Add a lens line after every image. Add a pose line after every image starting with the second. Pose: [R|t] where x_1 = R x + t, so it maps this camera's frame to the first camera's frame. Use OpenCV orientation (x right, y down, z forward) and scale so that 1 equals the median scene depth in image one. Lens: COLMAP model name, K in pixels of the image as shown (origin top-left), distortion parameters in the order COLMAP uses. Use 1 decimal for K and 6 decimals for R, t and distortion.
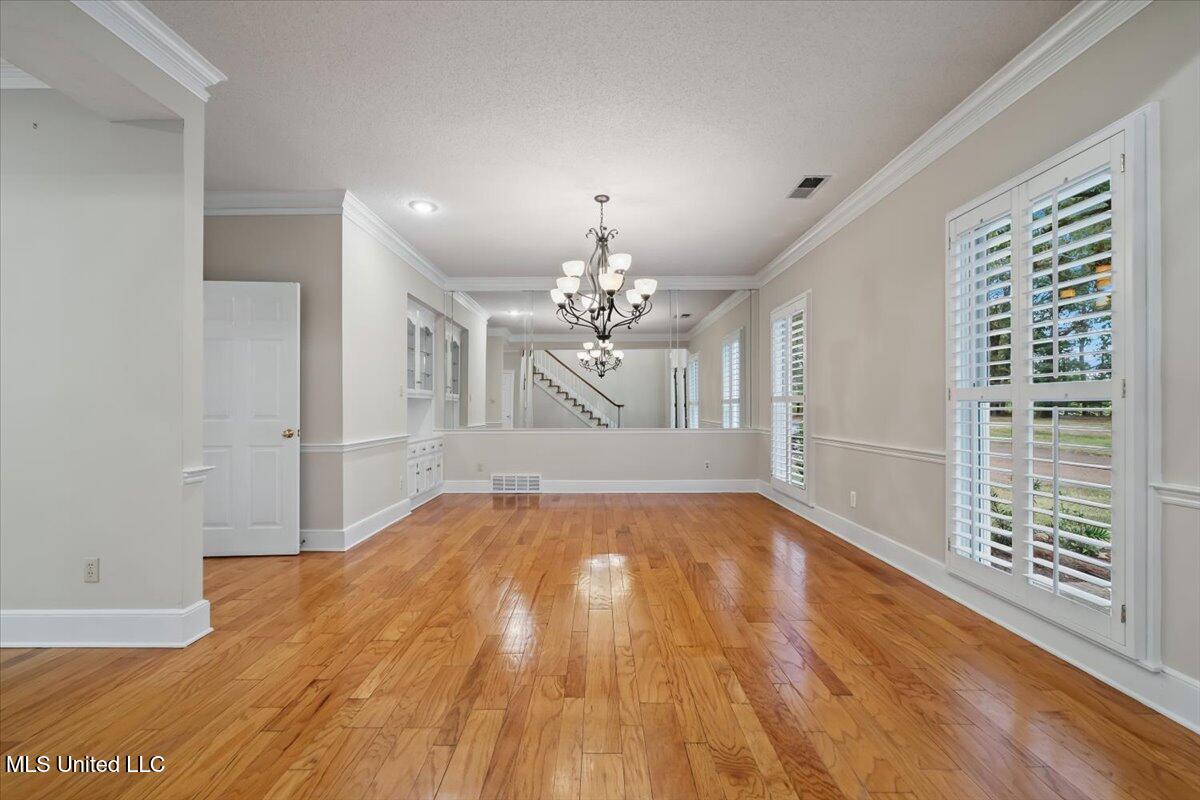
lens RADIAL K [[657.2, 0, 600.0], [0, 657.2, 406.6], [0, 0, 1]] dist [0.000137, -0.000040]
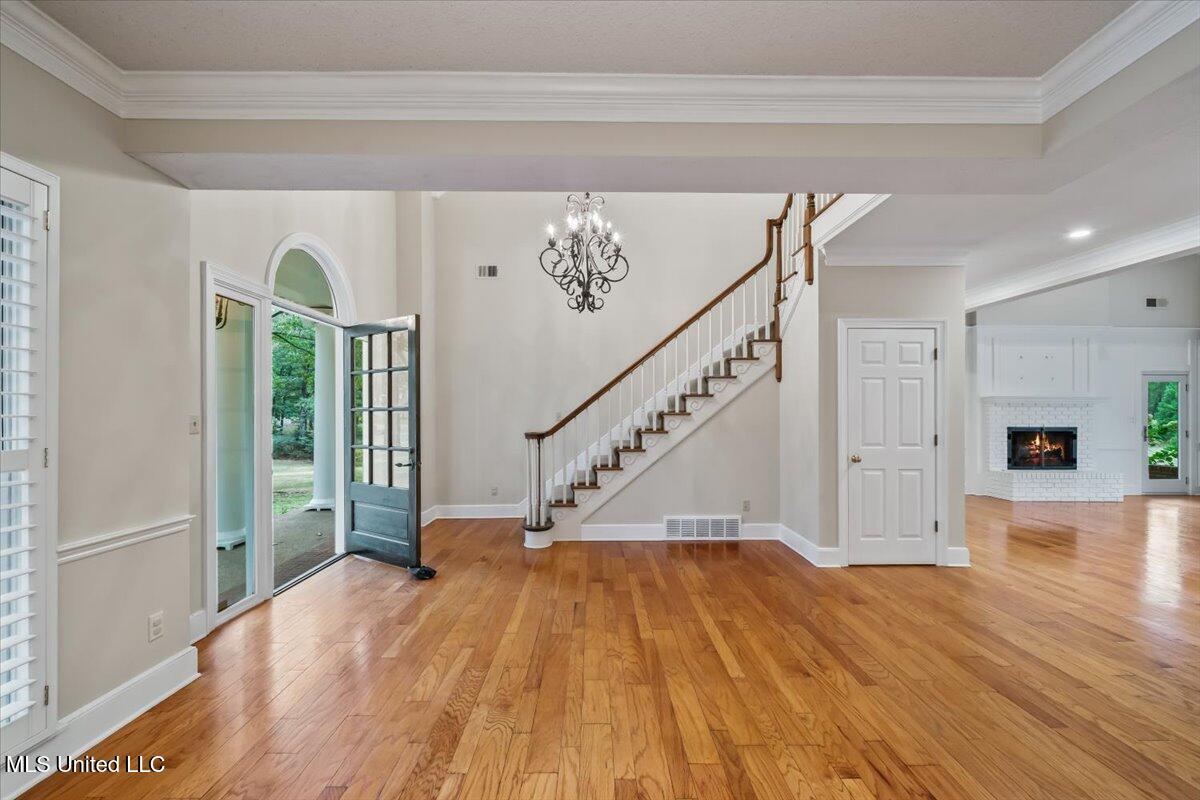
lens RADIAL K [[657.2, 0, 600.0], [0, 657.2, 406.6], [0, 0, 1]] dist [0.000137, -0.000040]
pose [[-0.999961, 0.003031, -0.008302, 0.004042], [0.003077, 0.999980, -0.005490, -0.099477], [0.008285, -0.005515, -0.999950, 2.081700]]
